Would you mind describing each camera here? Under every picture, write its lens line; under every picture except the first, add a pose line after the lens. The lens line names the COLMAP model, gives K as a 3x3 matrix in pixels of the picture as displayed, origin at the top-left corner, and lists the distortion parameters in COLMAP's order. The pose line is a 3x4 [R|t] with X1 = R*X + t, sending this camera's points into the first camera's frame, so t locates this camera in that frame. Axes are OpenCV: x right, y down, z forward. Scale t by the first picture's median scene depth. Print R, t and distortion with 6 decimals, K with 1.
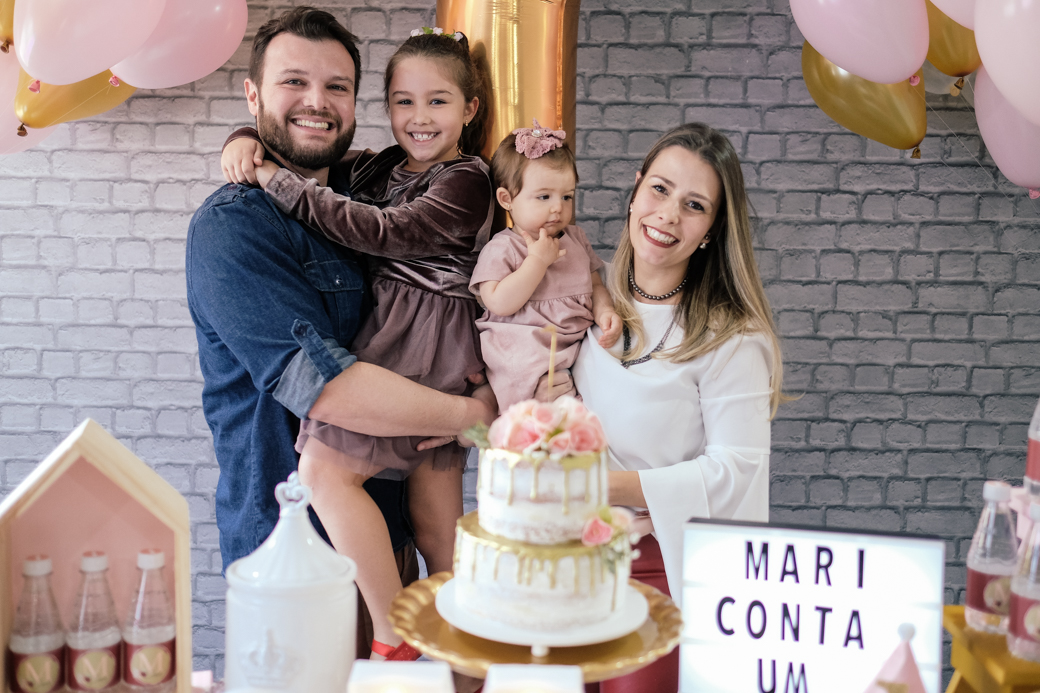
lens RADIAL K [[1049.0, 0, 523.1], [0, 1049.0, 351.9], [0, 0, 1]] dist [-0.023321, 0.050772]
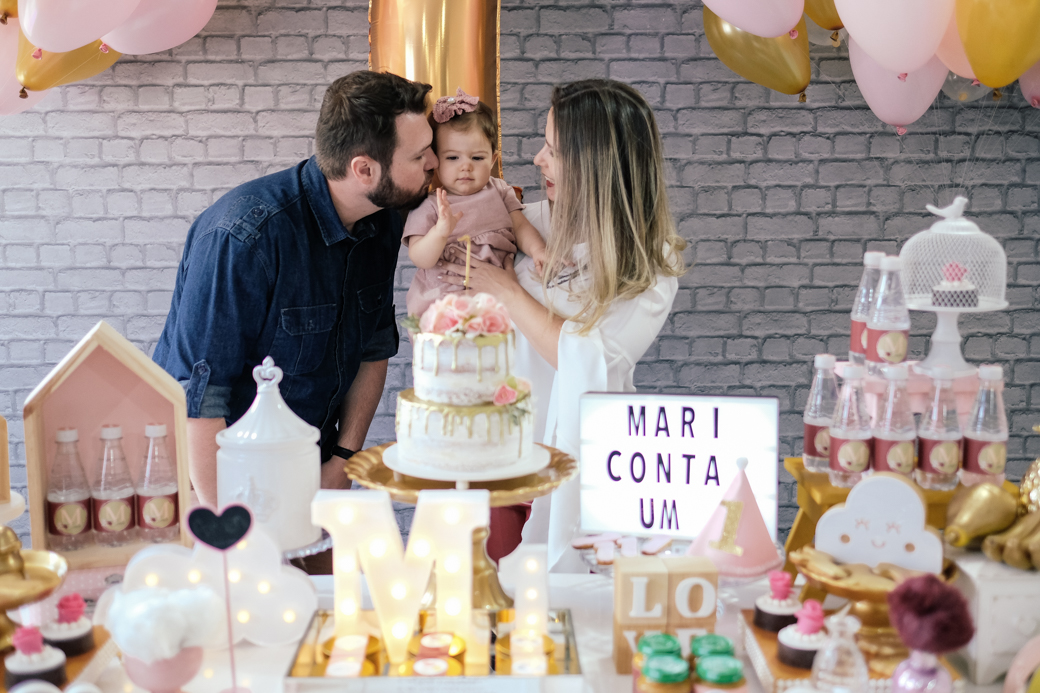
lens RADIAL K [[1049.0, 0, 523.1], [0, 1049.0, 351.9], [0, 0, 1]] dist [-0.023321, 0.050772]
pose [[0.999574, -0.024230, 0.016279, 0.035521], [0.023620, 0.999050, 0.036622, 0.035175], [-0.017151, -0.036222, 0.999197, -0.137024]]
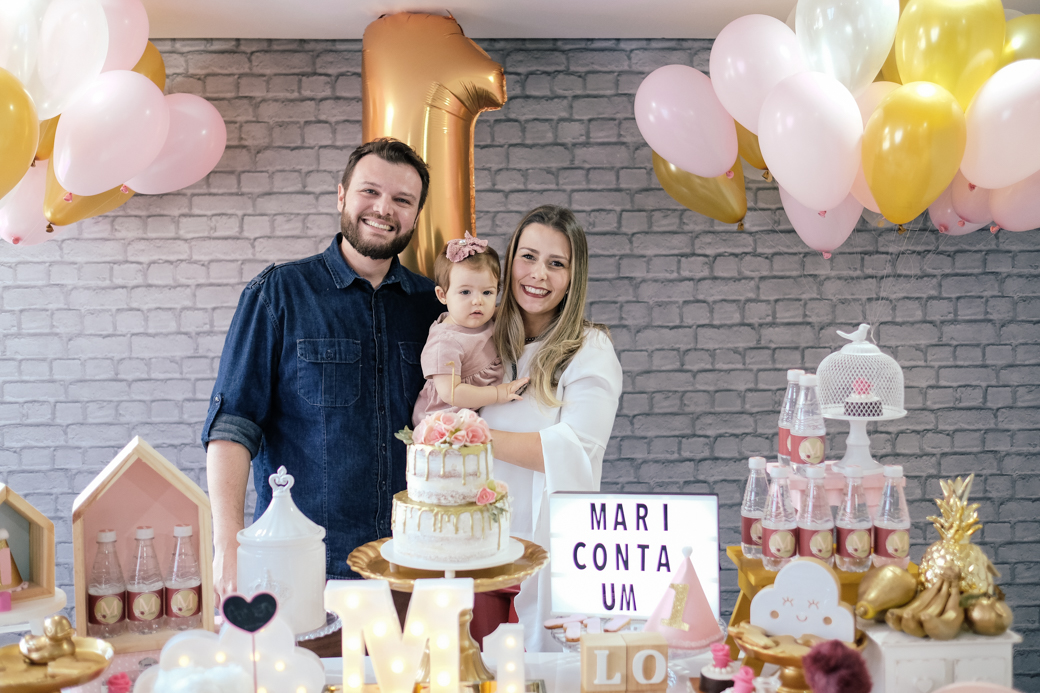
lens RADIAL K [[1049.0, 0, 523.1], [0, 1049.0, 351.9], [0, 0, 1]] dist [-0.023321, 0.050772]
pose [[0.998255, -0.032834, 0.049090, 0.027801], [0.035260, 0.998157, -0.049388, 0.019790], [-0.047378, 0.051032, 0.997573, -0.252671]]
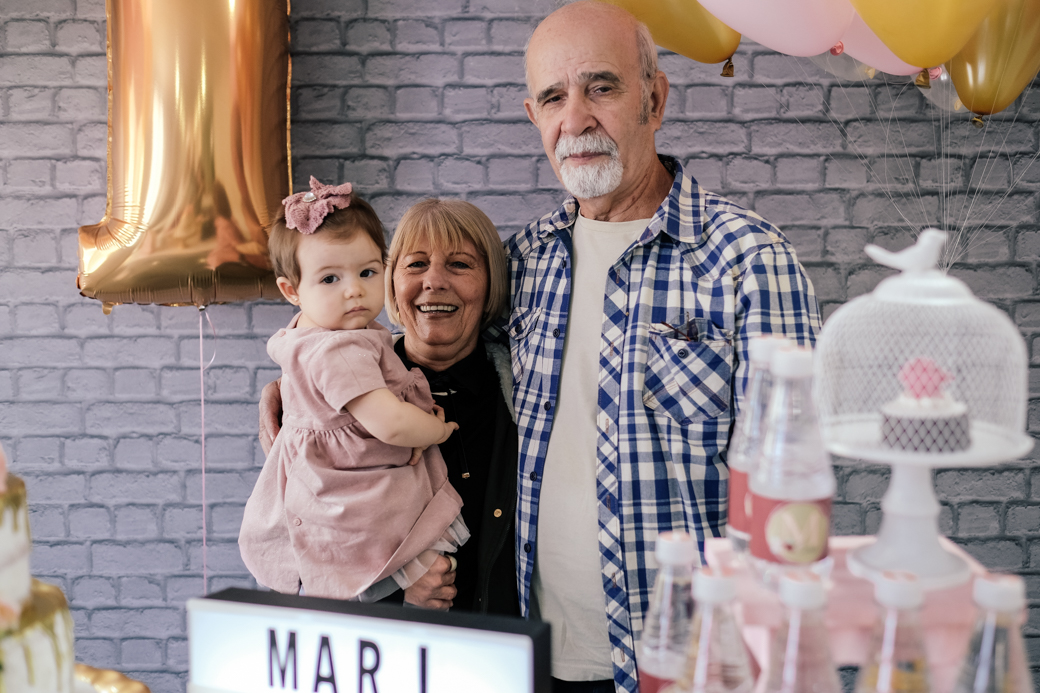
lens RADIAL K [[1049.0, 0, 523.1], [0, 1049.0, 351.9], [0, 0, 1]] dist [-0.023321, 0.050772]
pose [[0.999722, -0.020168, 0.012224, 0.185622], [0.020330, 0.999705, -0.013283, 0.009299], [-0.011953, 0.013528, 0.999837, 0.182015]]
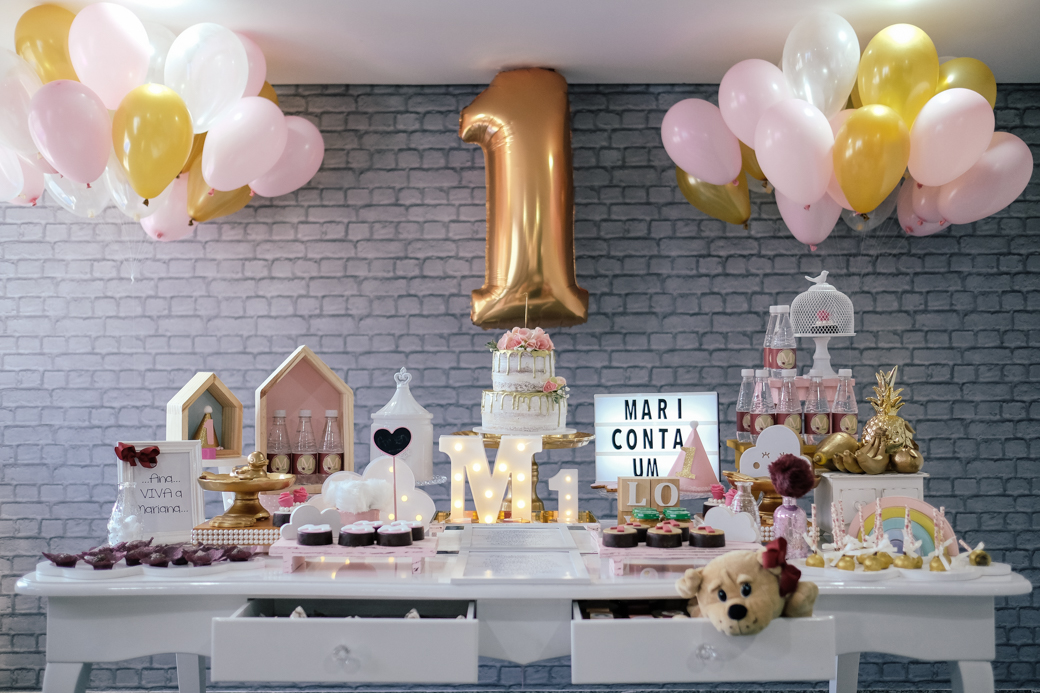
lens RADIAL K [[1049.0, 0, 523.1], [0, 1049.0, 351.9], [0, 0, 1]] dist [-0.023321, 0.050772]
pose [[0.999588, -0.023446, 0.016562, -0.007824], [0.025305, 0.992113, -0.122762, 0.175153], [-0.013553, 0.123131, 0.992298, -0.536079]]
